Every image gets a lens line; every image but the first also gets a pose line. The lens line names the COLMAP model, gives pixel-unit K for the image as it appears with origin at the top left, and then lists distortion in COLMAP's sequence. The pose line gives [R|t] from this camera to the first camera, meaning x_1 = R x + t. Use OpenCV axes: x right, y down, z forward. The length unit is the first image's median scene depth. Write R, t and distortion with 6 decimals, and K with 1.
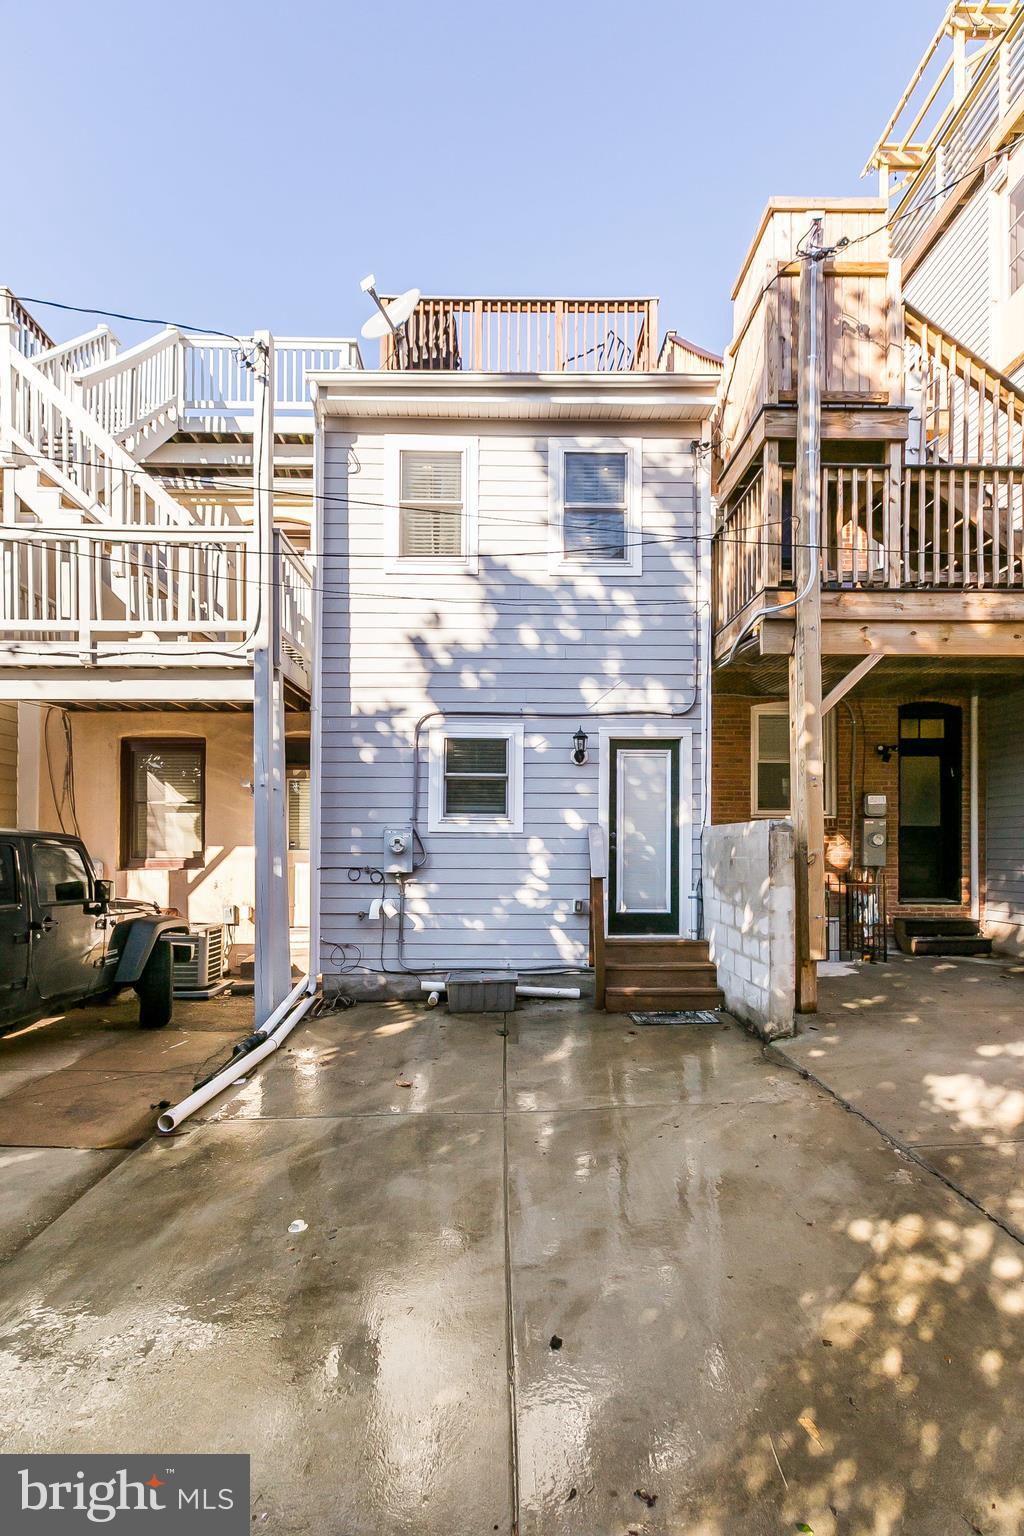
lens RADIAL K [[719.4, 0, 510.1], [0, 719.4, 838.6], [0, 0, 1]] dist [0.003037, 0.000216]
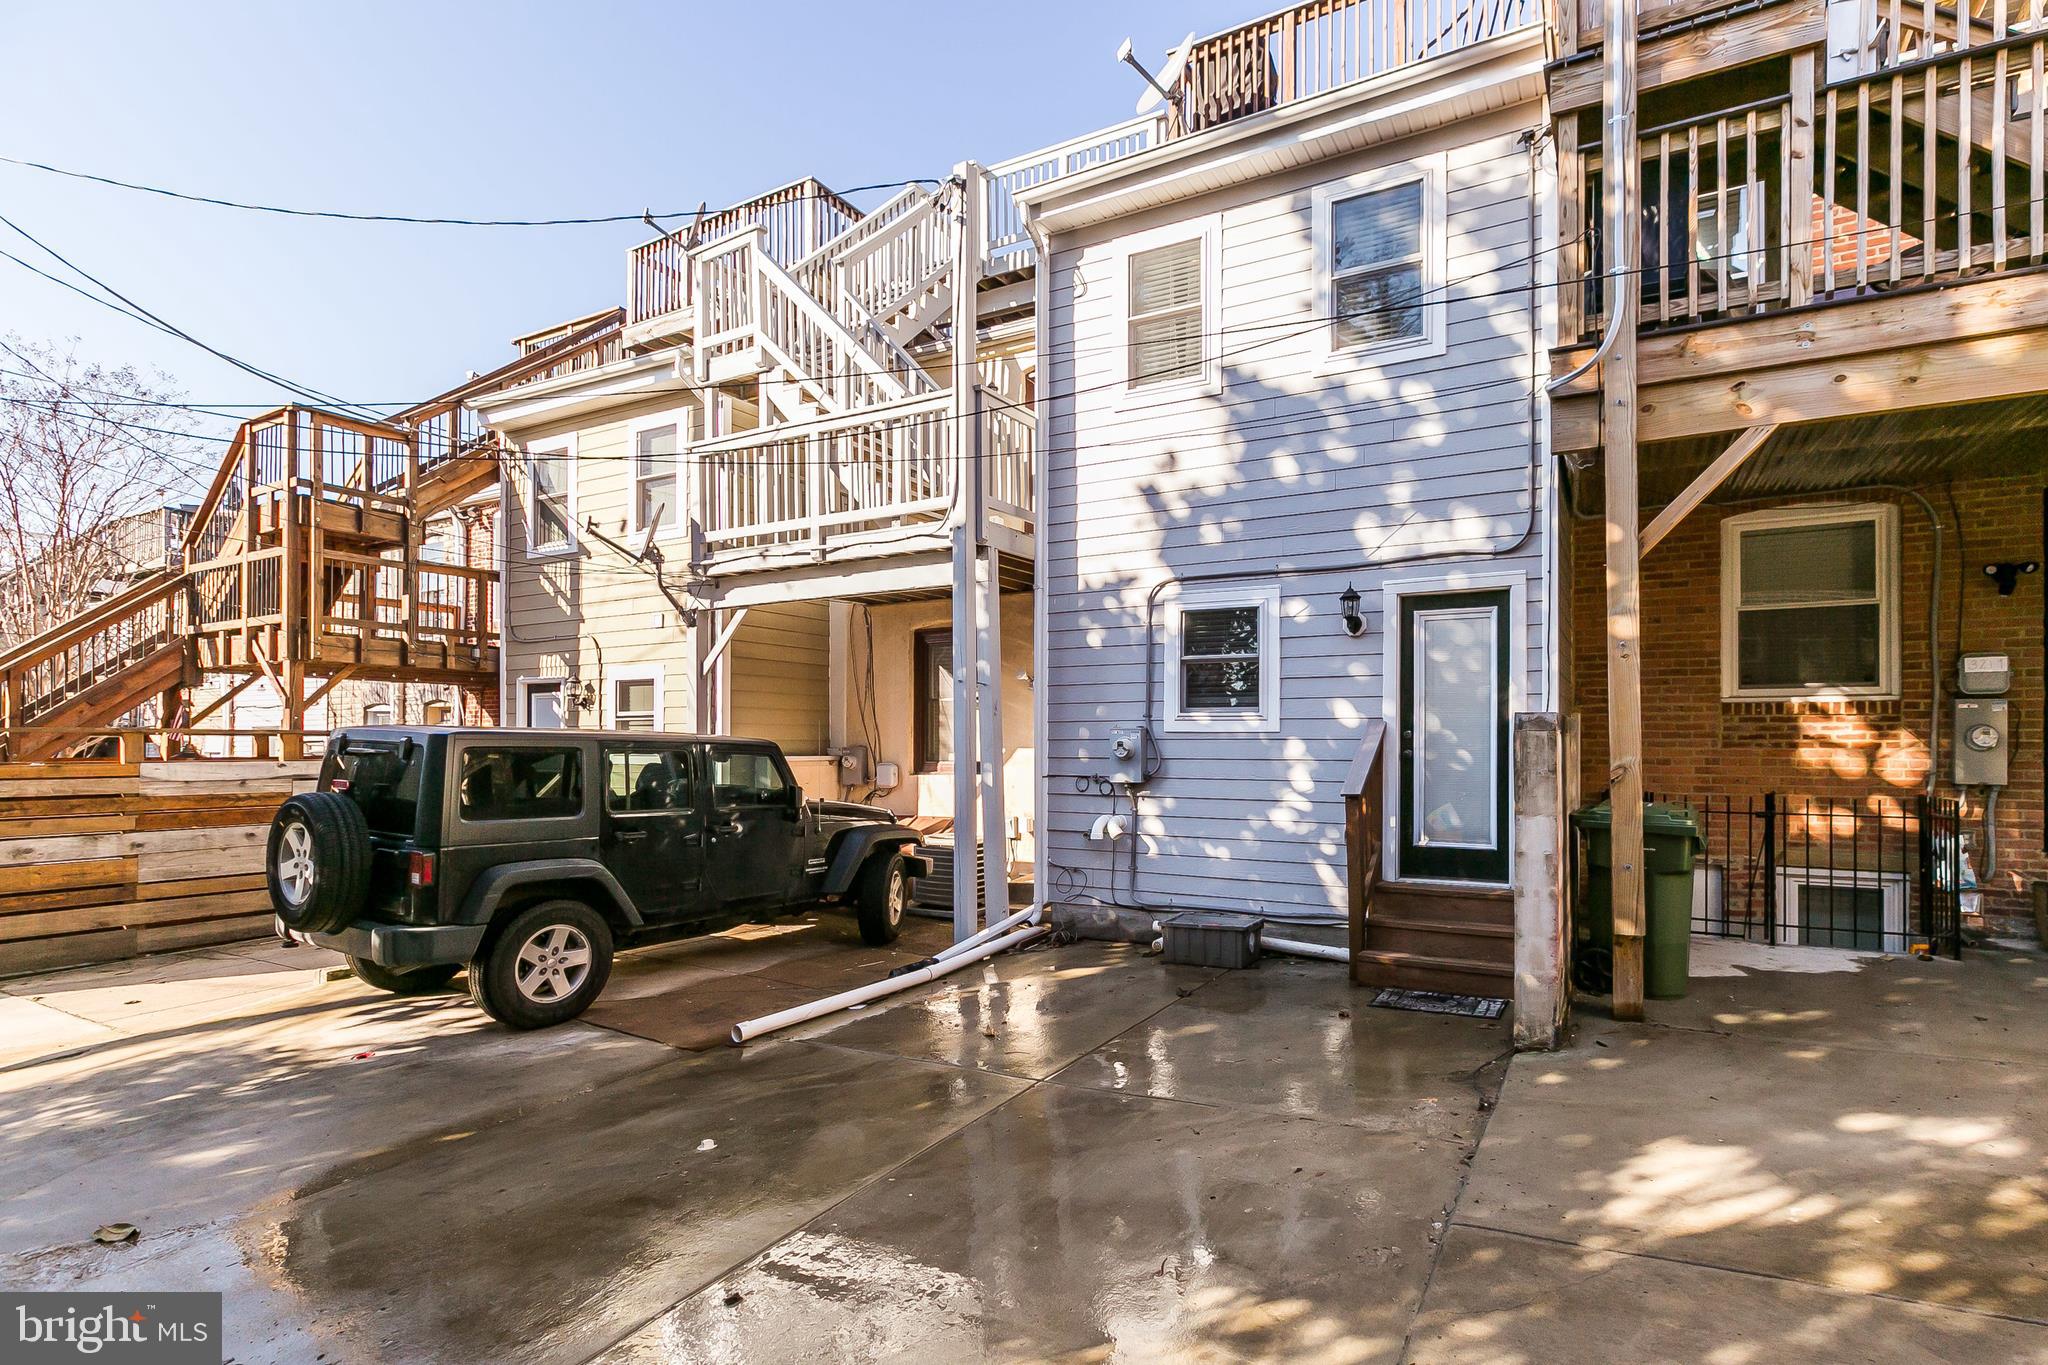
lens RADIAL K [[928.3, 0, 1024.1], [0, 928.3, 740.5], [0, 0, 1]] dist [0.003560, 0.000530]
pose [[0.881647, -0.004457, -0.471888, 0.241432], [0.007134, 0.999967, 0.003883, -0.004984], [0.471855, -0.006790, 0.881650, 0.032228]]
